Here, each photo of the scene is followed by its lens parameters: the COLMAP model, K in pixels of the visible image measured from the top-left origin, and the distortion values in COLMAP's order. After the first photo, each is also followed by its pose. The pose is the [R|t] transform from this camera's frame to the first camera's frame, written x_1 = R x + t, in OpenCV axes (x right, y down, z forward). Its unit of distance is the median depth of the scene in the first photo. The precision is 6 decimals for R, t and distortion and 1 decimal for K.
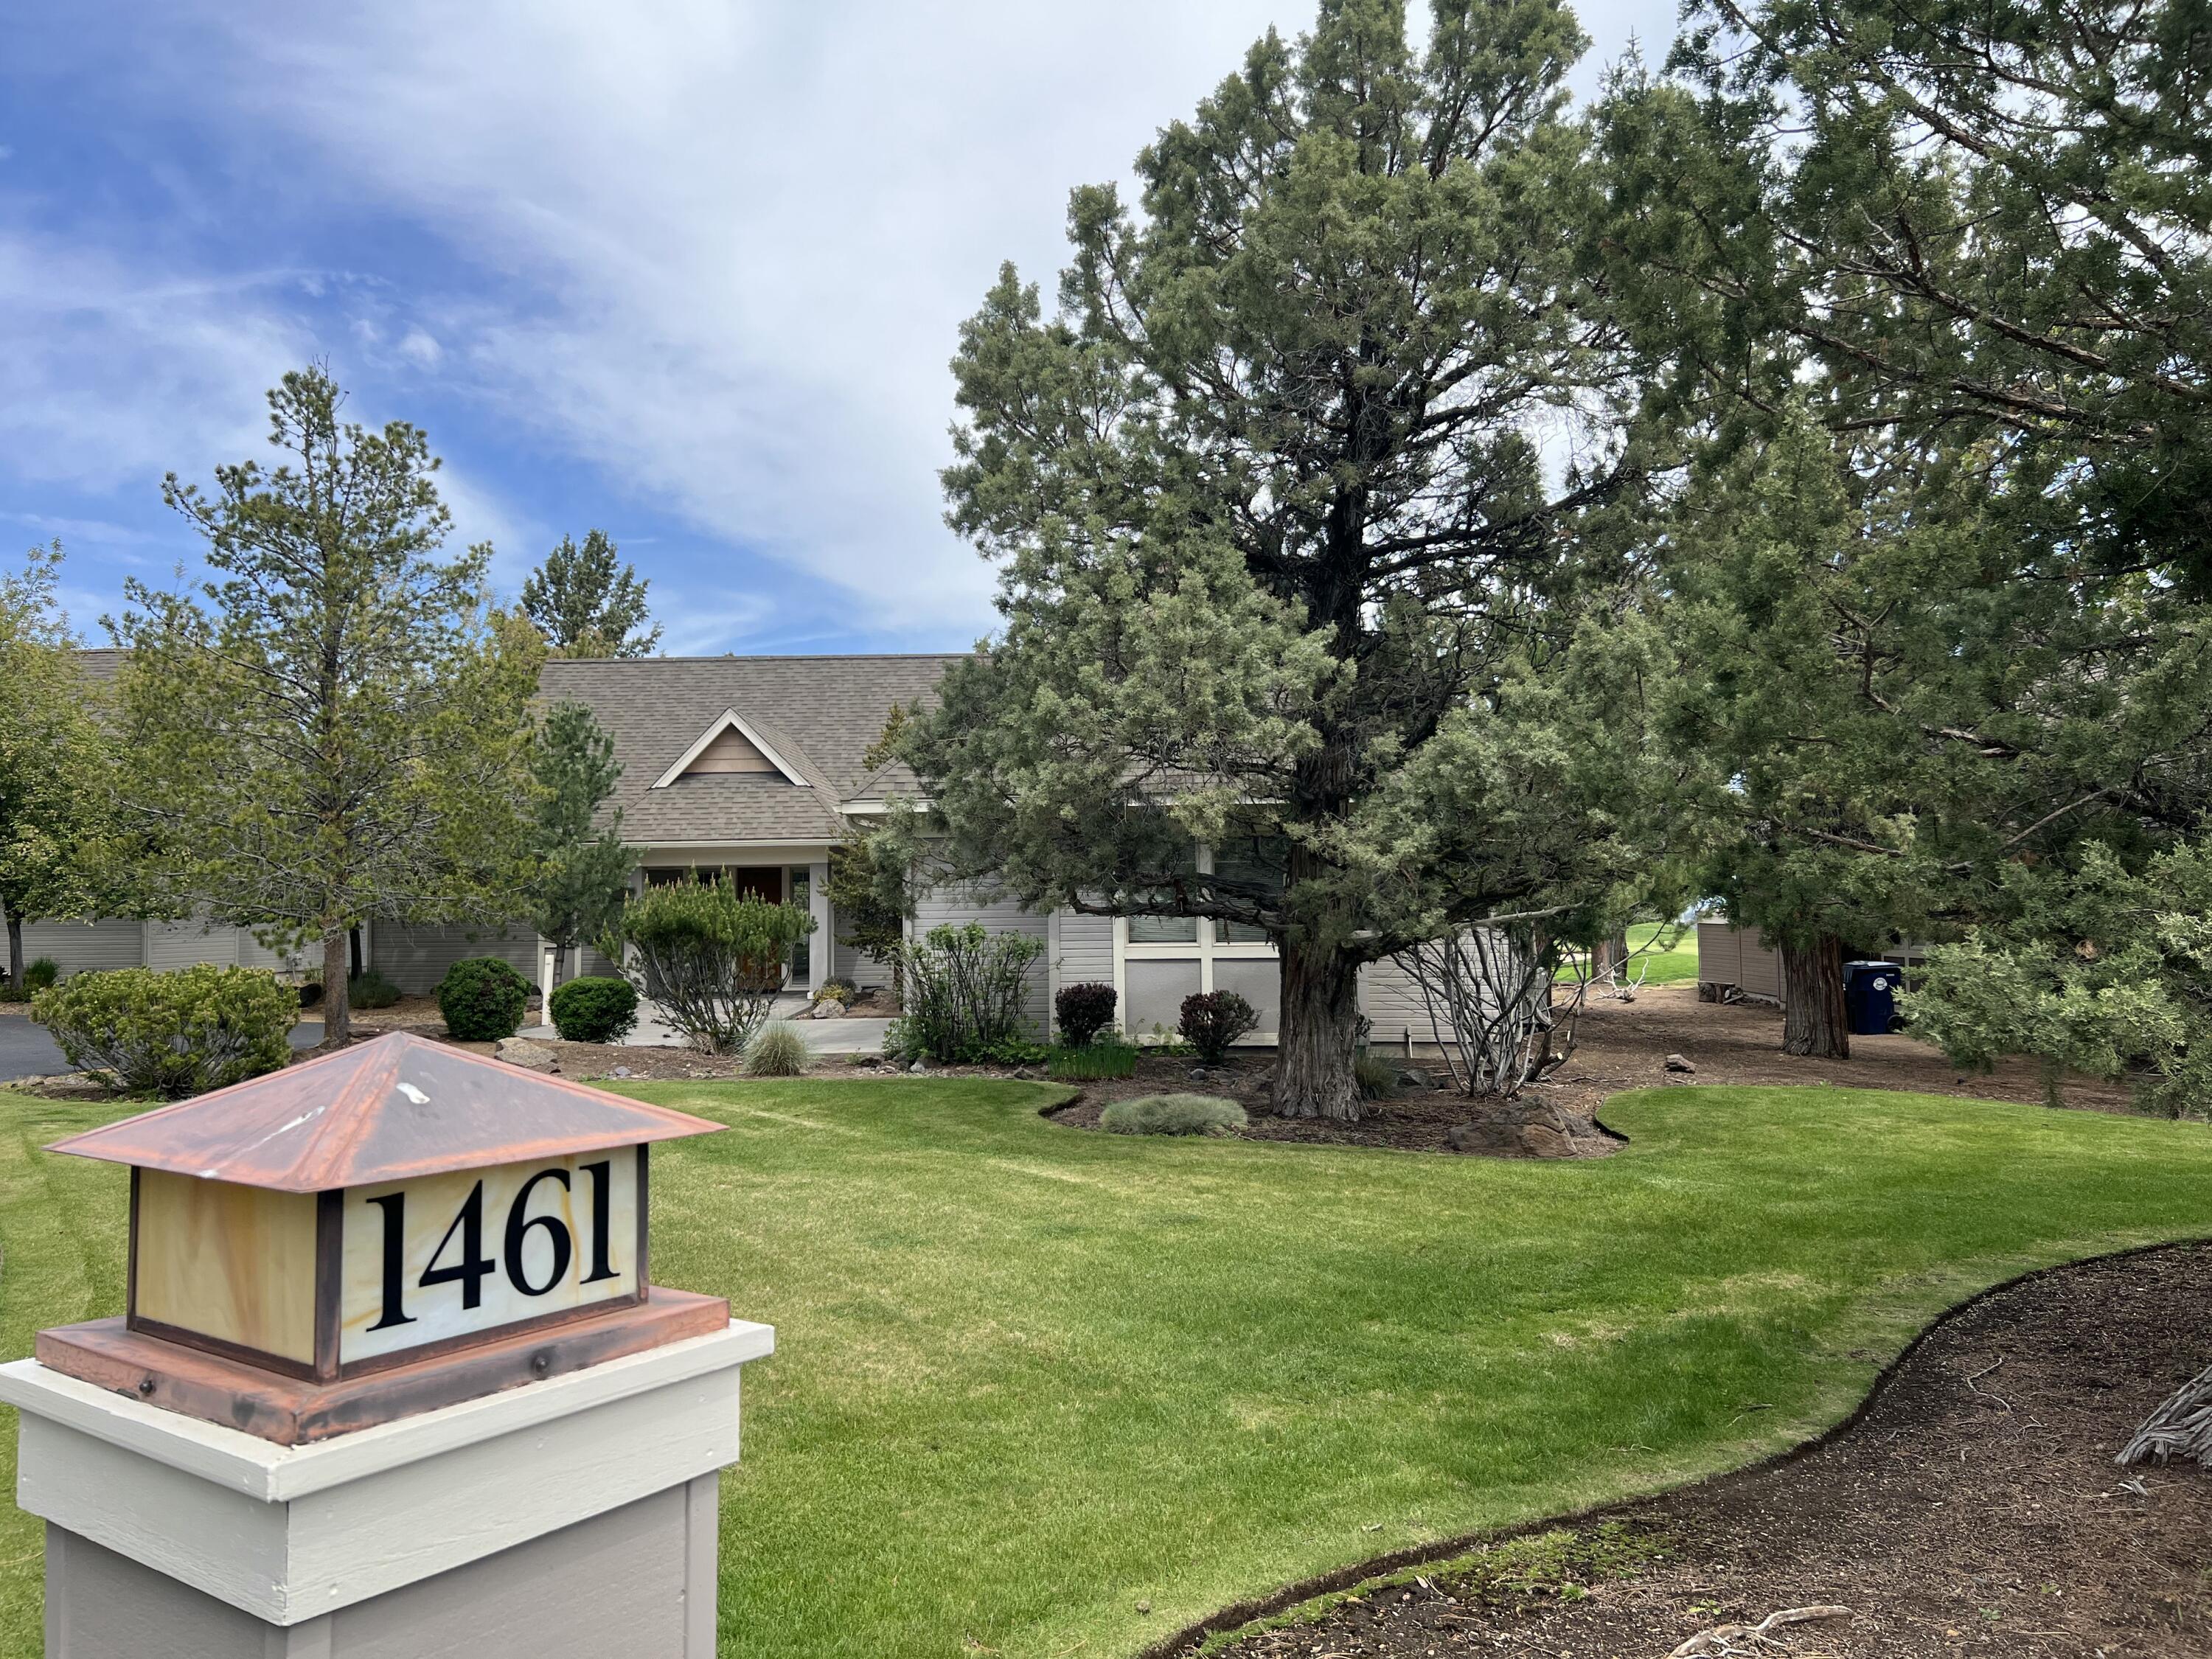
lens RADIAL K [[1669.7, 0, 1103.3], [0, 1669.7, 826.6], [0, 0, 1]] dist [0.073602, -0.003275]
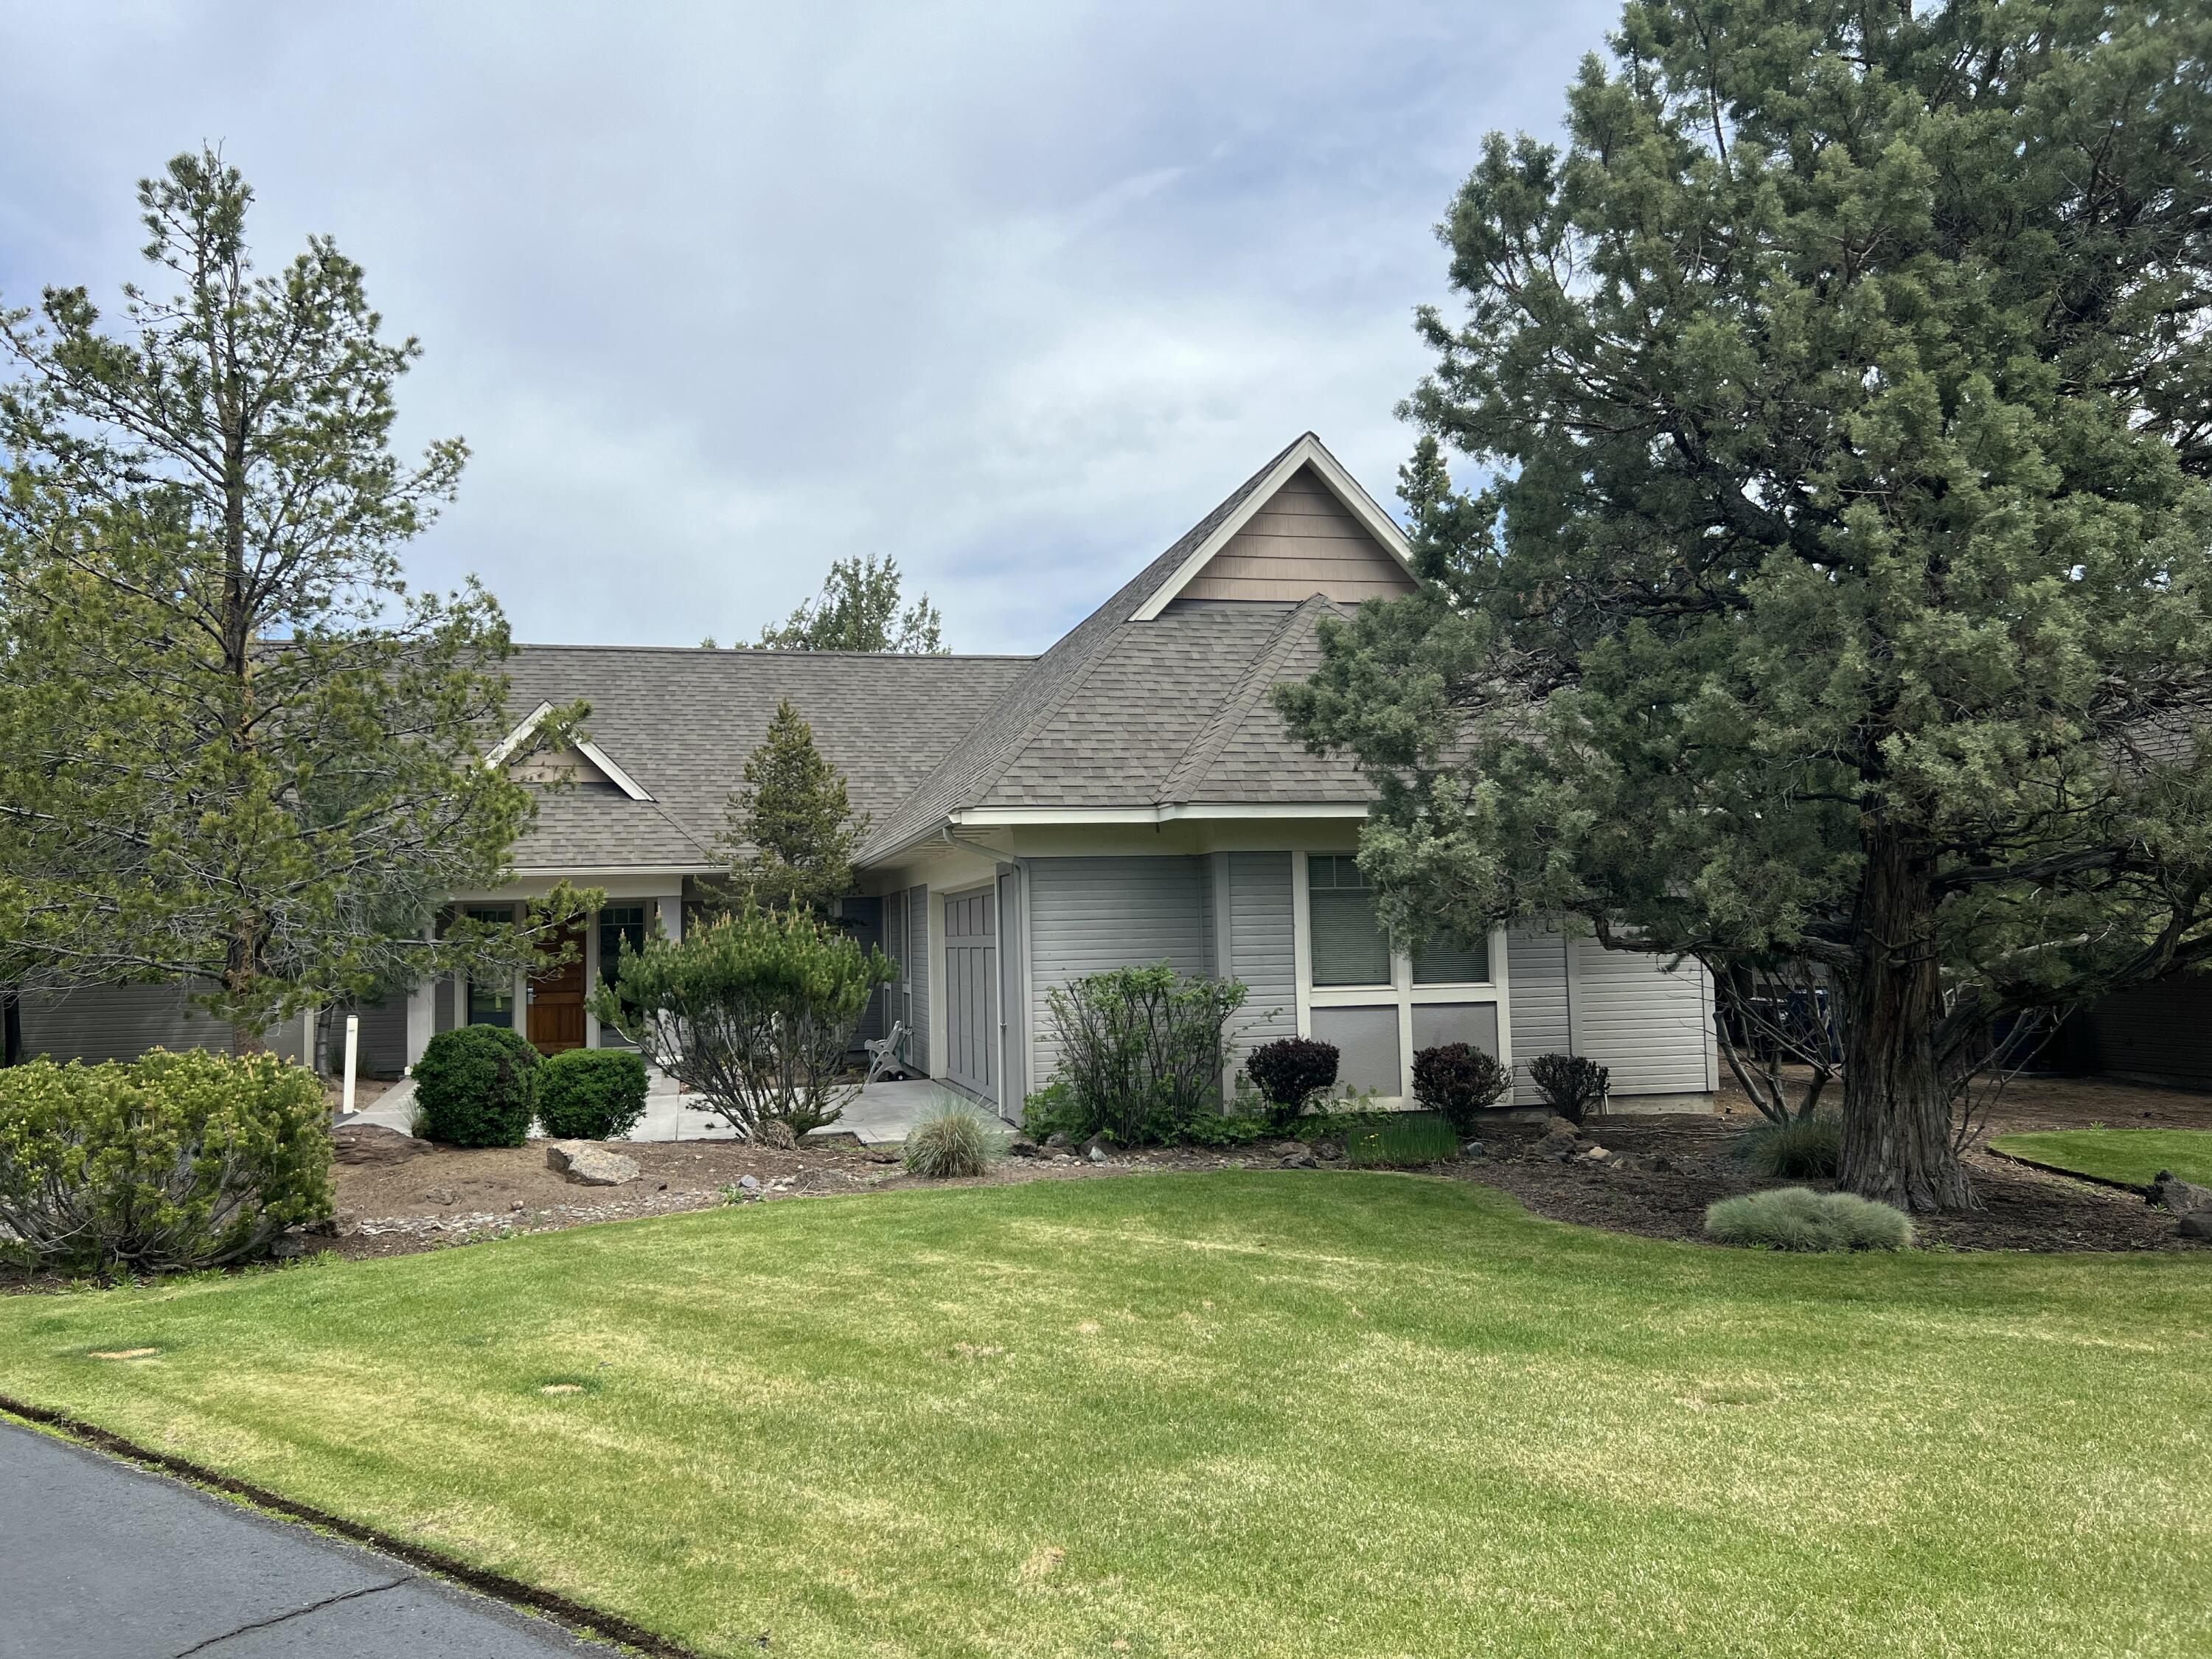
lens RADIAL K [[1669.7, 0, 1106.7], [0, 1669.7, 831.7], [0, 0, 1]] dist [0.073602, -0.003275]
pose [[0.959439, 0.005704, 0.281860, -0.315540], [-0.000515, 0.999829, -0.018480, 0.010096], [-0.281917, 0.017585, 0.959278, 0.255579]]
